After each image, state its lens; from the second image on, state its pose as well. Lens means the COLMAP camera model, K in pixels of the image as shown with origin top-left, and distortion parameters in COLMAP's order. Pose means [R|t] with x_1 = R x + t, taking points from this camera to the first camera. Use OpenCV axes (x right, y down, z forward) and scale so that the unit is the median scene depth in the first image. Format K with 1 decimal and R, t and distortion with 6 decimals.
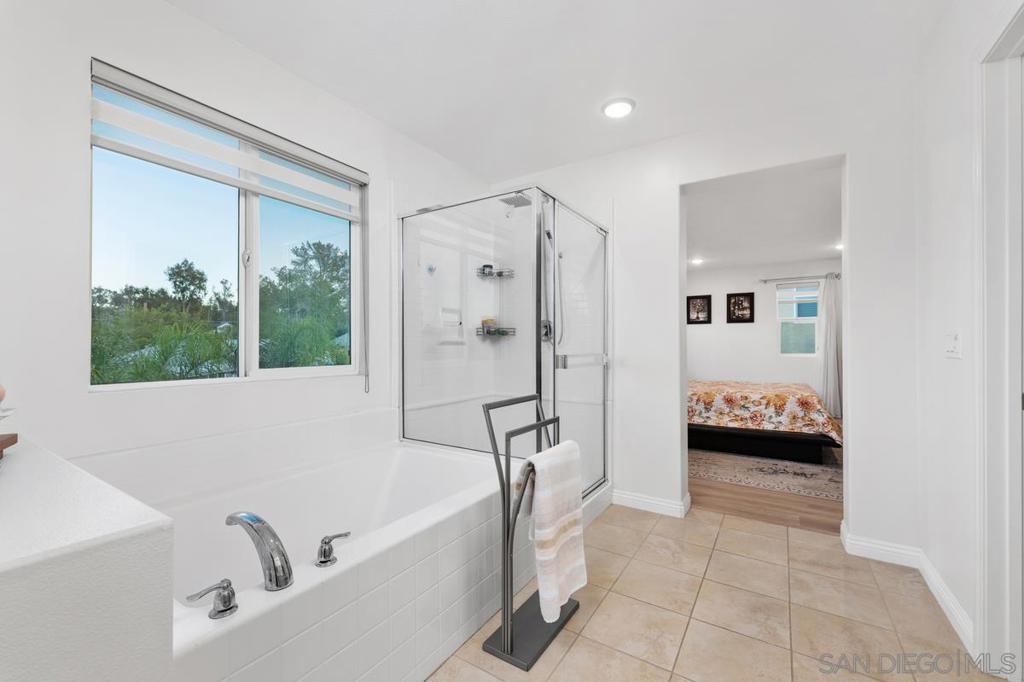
lens RADIAL K [[415.9, 0, 510.6], [0, 415.9, 344.2], [0, 0, 1]] dist [-0.000602, -0.000077]
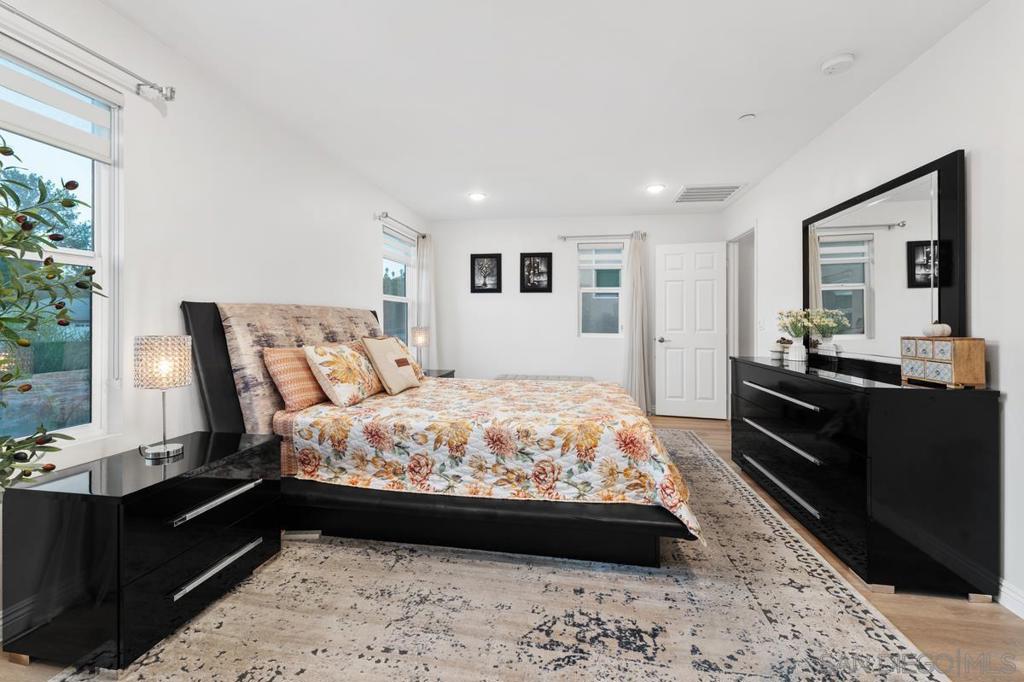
lens RADIAL K [[422.7, 0, 514.6], [0, 422.7, 322.7], [0, 0, 1]] dist [0.001206, 0.000036]
pose [[0.909452, 0.003351, 0.415796, 0.333939], [-0.006265, 0.999964, 0.005644, -0.001570], [-0.415763, -0.007738, 0.909440, 0.537175]]
